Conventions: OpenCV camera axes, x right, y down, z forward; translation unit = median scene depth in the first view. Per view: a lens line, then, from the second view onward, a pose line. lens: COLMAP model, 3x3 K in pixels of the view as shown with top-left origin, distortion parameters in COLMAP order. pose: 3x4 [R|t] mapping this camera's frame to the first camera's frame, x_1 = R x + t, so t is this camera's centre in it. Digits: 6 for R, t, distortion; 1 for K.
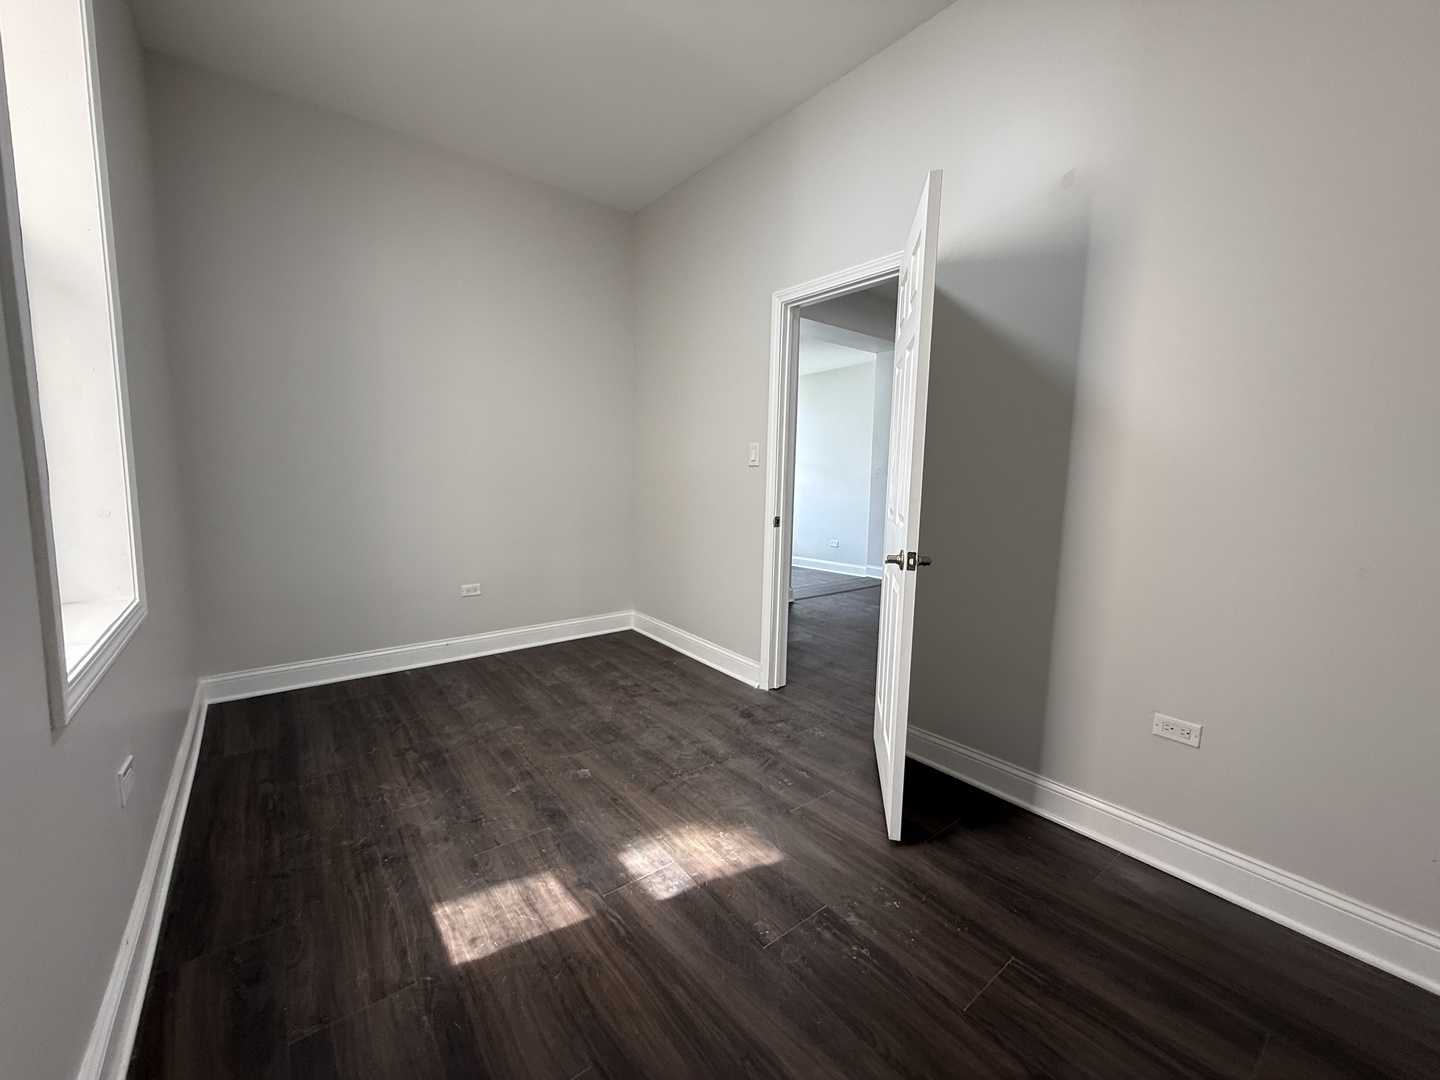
lens RADIAL K [[571.0, 0, 715.1], [0, 571.0, 539.5], [0, 0, 1]] dist [0.000305, -0.000176]
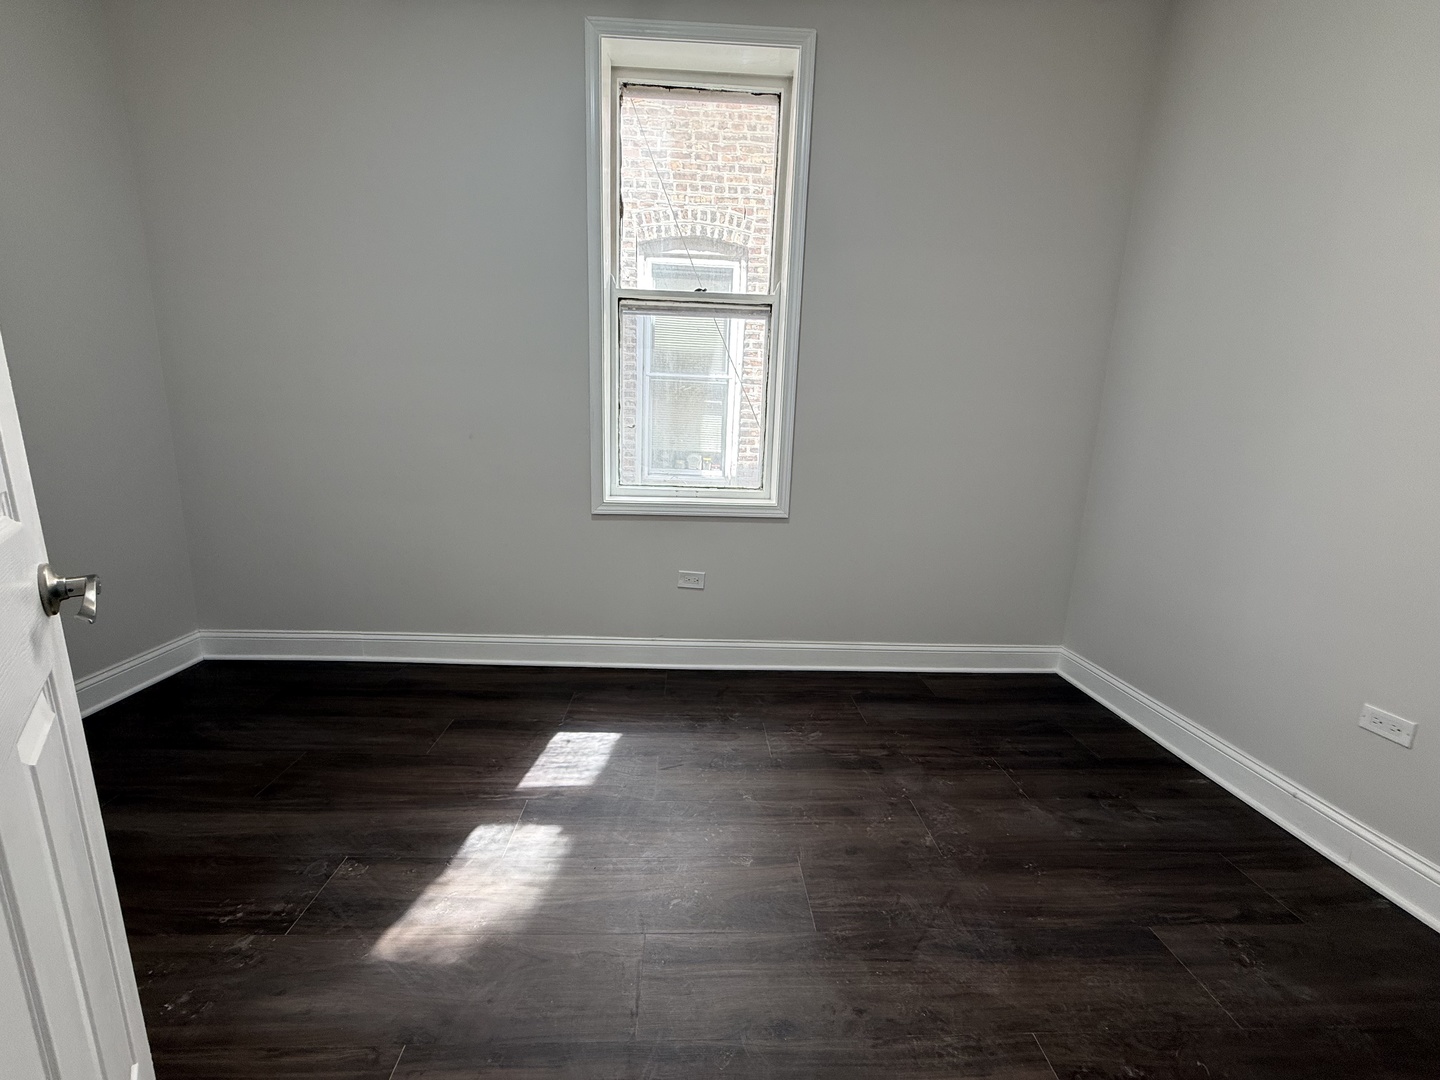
lens RADIAL K [[571.0, 0, 715.1], [0, 571.0, 539.5], [0, 0, 1]] dist [0.000305, -0.000176]
pose [[-0.586188, 0.121317, -0.801040, 0.387723], [-0.133833, 0.960642, 0.243425, -0.162720], [0.799044, 0.249899, -0.546881, 1.660288]]
